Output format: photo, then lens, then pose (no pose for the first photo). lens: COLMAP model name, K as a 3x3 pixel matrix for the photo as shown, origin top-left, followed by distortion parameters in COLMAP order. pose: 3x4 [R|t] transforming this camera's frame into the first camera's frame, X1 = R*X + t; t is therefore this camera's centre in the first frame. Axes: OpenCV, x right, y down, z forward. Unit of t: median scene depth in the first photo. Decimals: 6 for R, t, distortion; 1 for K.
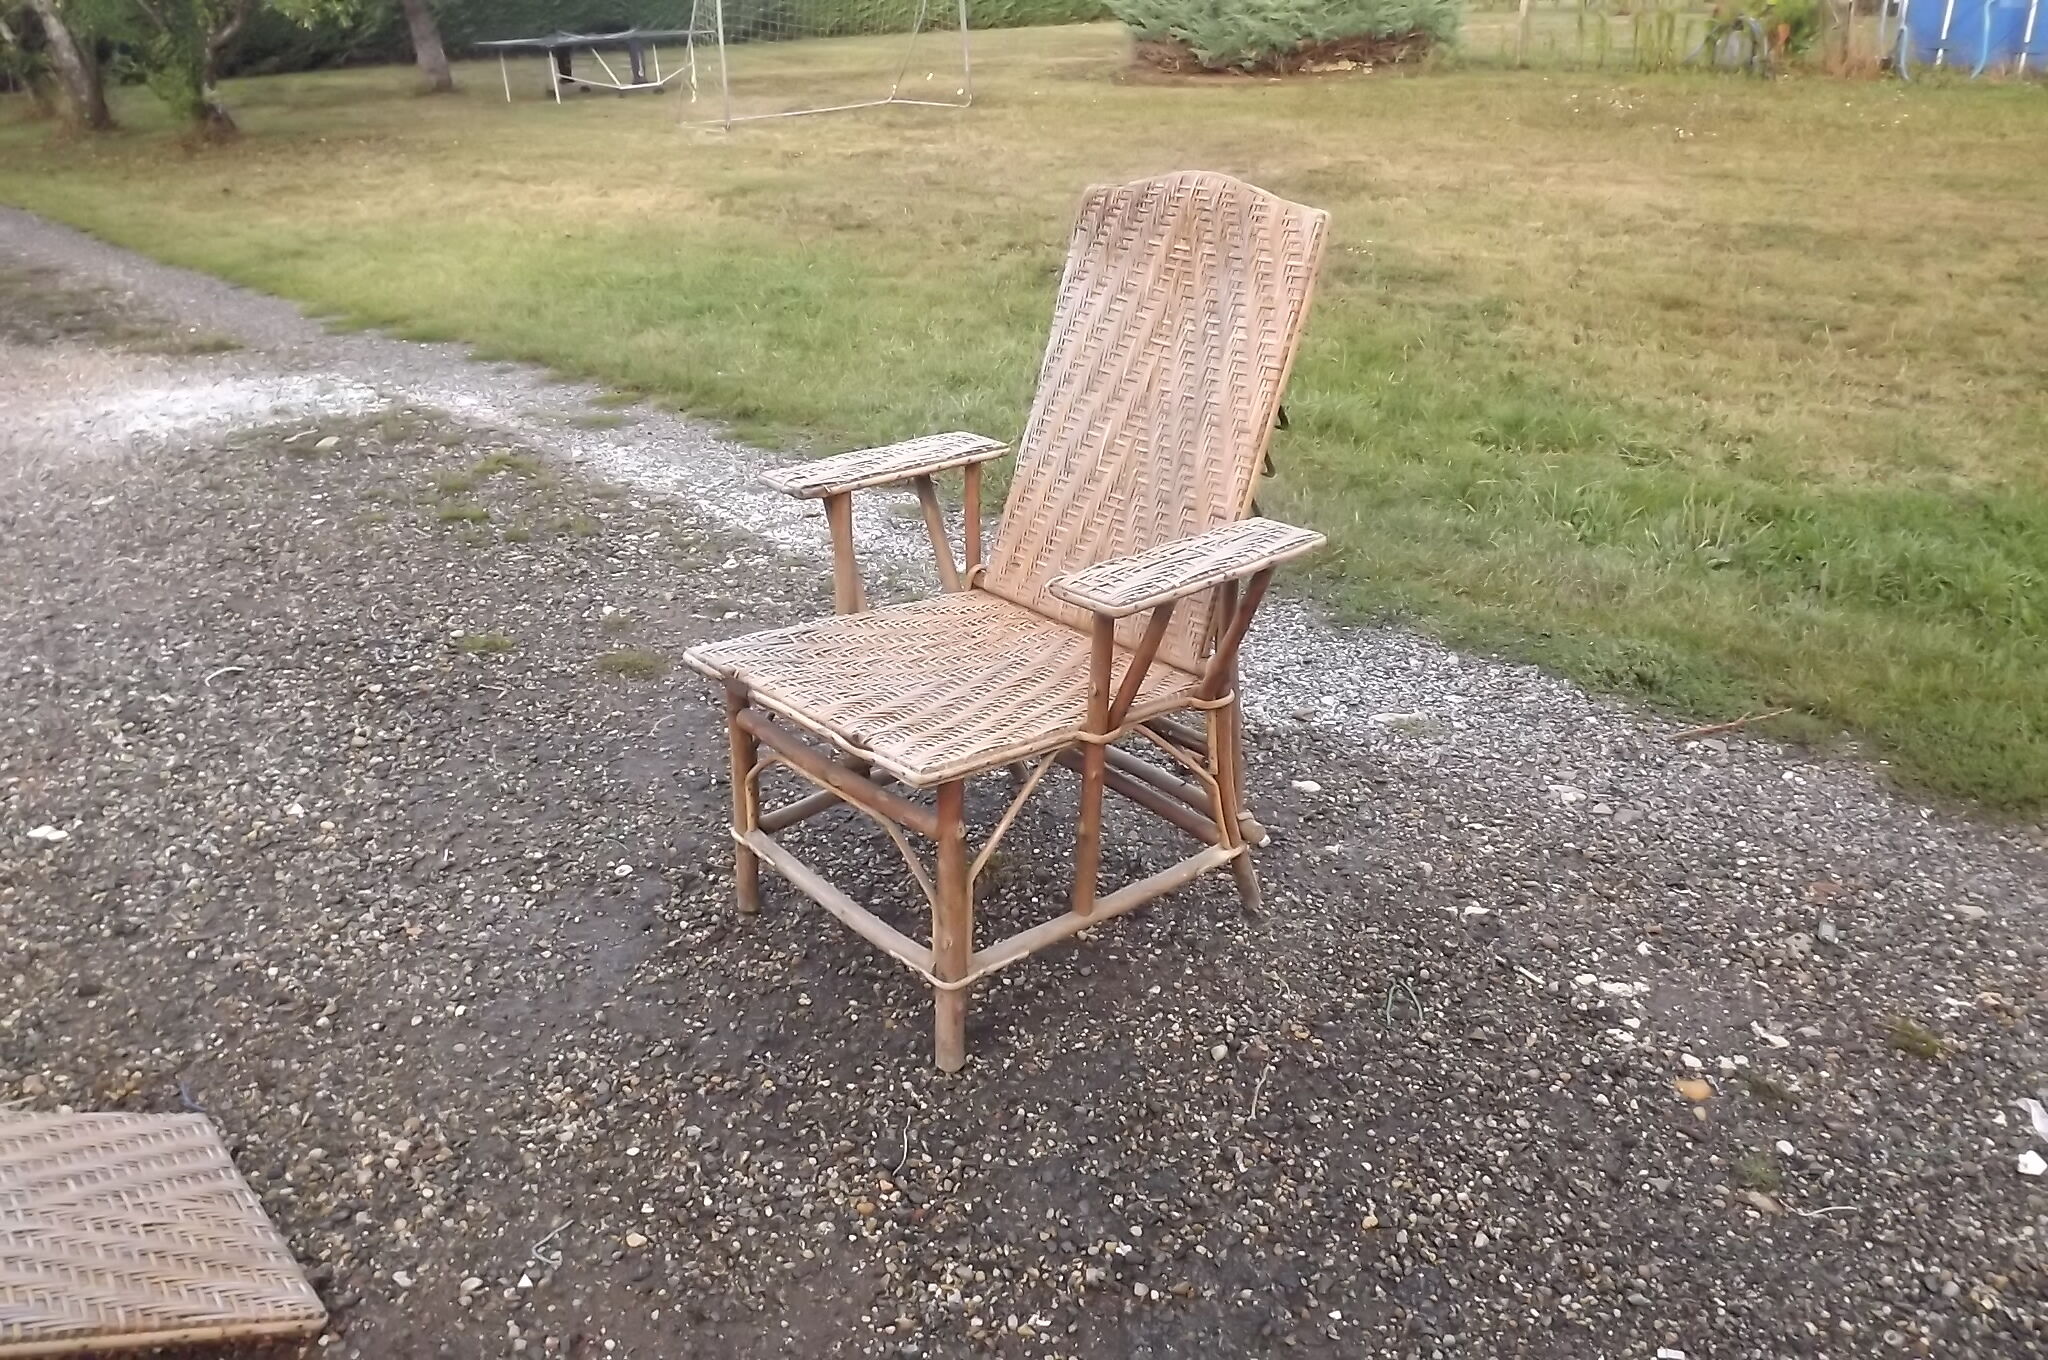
lens RADIAL K [[1480.4, 0, 1039.5], [0, 1480.4, 673.0], [0, 0, 1]] dist [-0.068491, 0.024382]
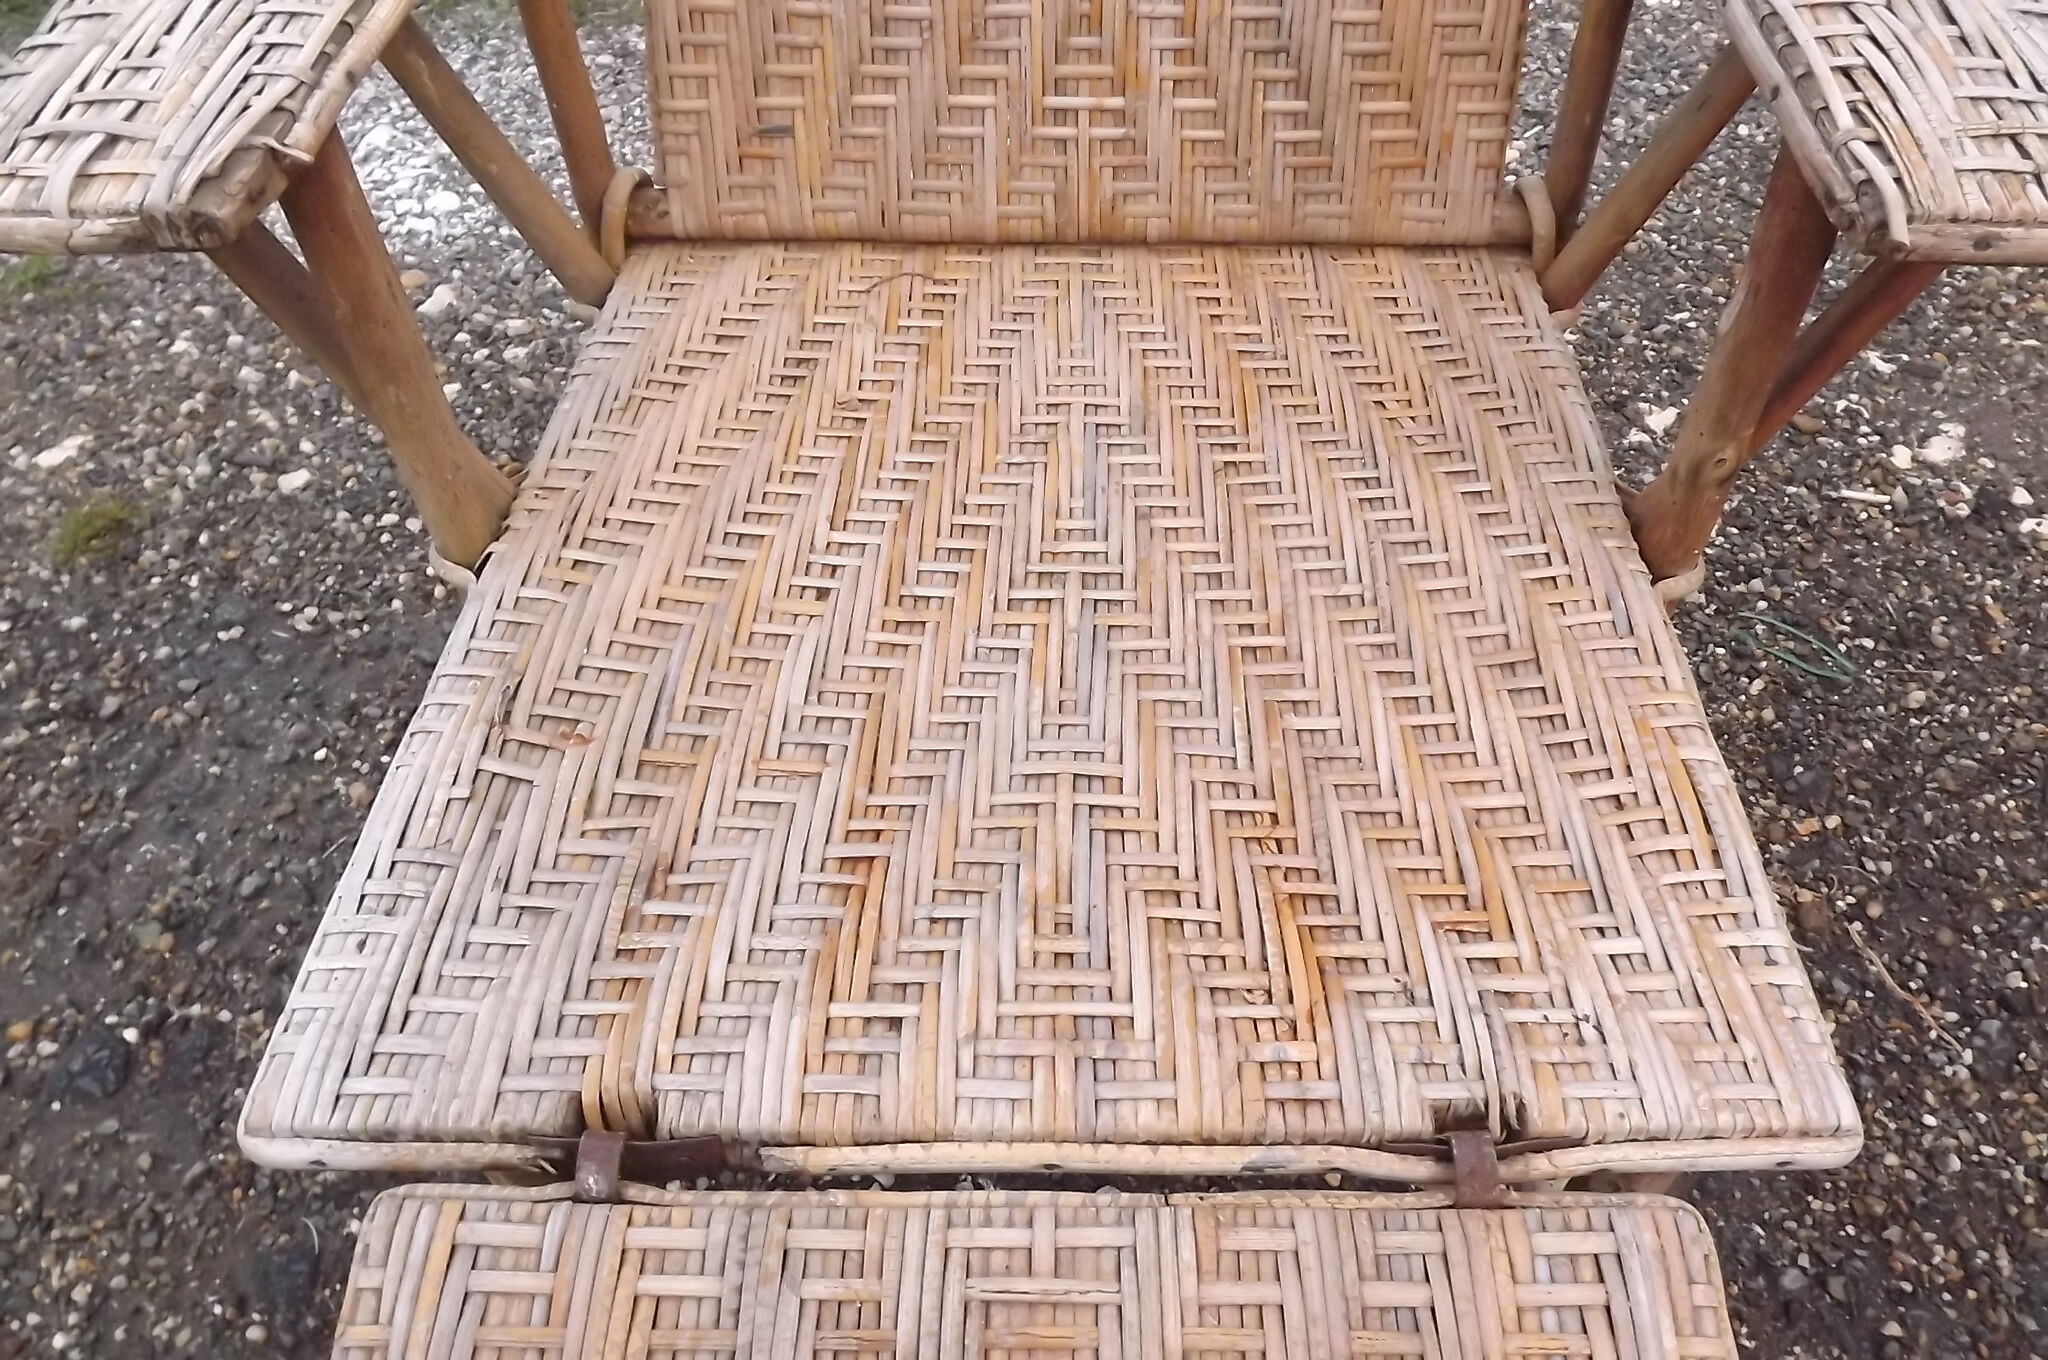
lens RADIAL K [[1480.4, 0, 1076.1], [0, 1480.4, 734.7], [0, 0, 1]] dist [-0.068491, 0.024382]
pose [[0.704599, -0.567746, 0.425682, -0.215556], [0.298925, 0.781539, 0.547577, -0.149309], [-0.643572, -0.258575, 0.720385, 0.802246]]
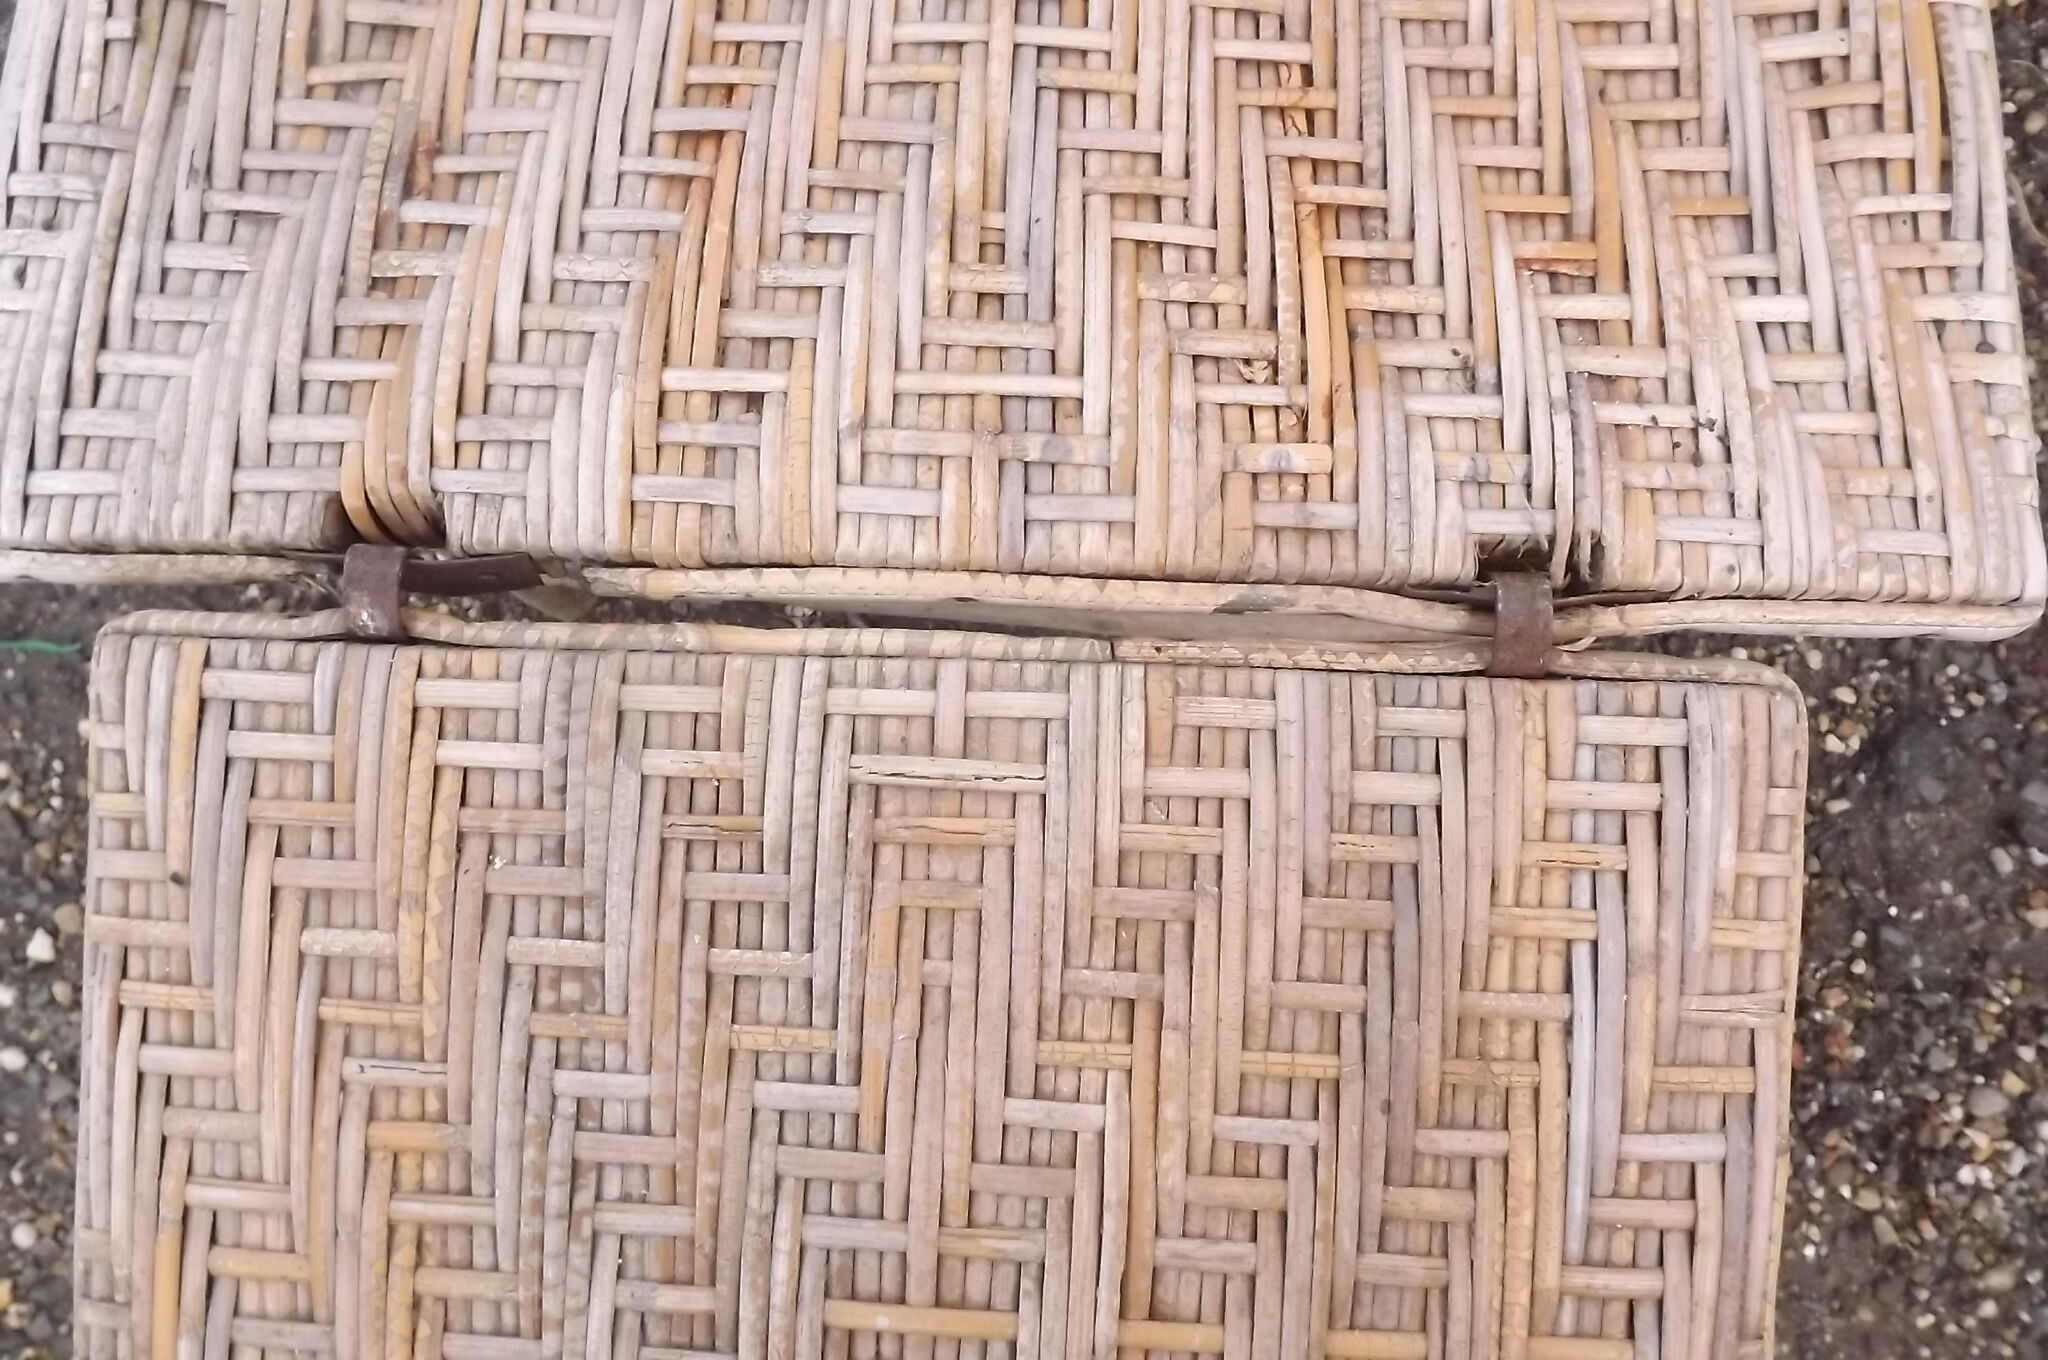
lens RADIAL K [[1480.4, 0, 1002.1], [0, 1480.4, 682.0], [0, 0, 1]] dist [-0.068491, 0.024382]
pose [[0.729768, -0.682733, 0.036264, -0.169586], [0.306568, 0.374176, 0.875219, -0.121644], [-0.611110, -0.627589, 0.482366, 0.857686]]
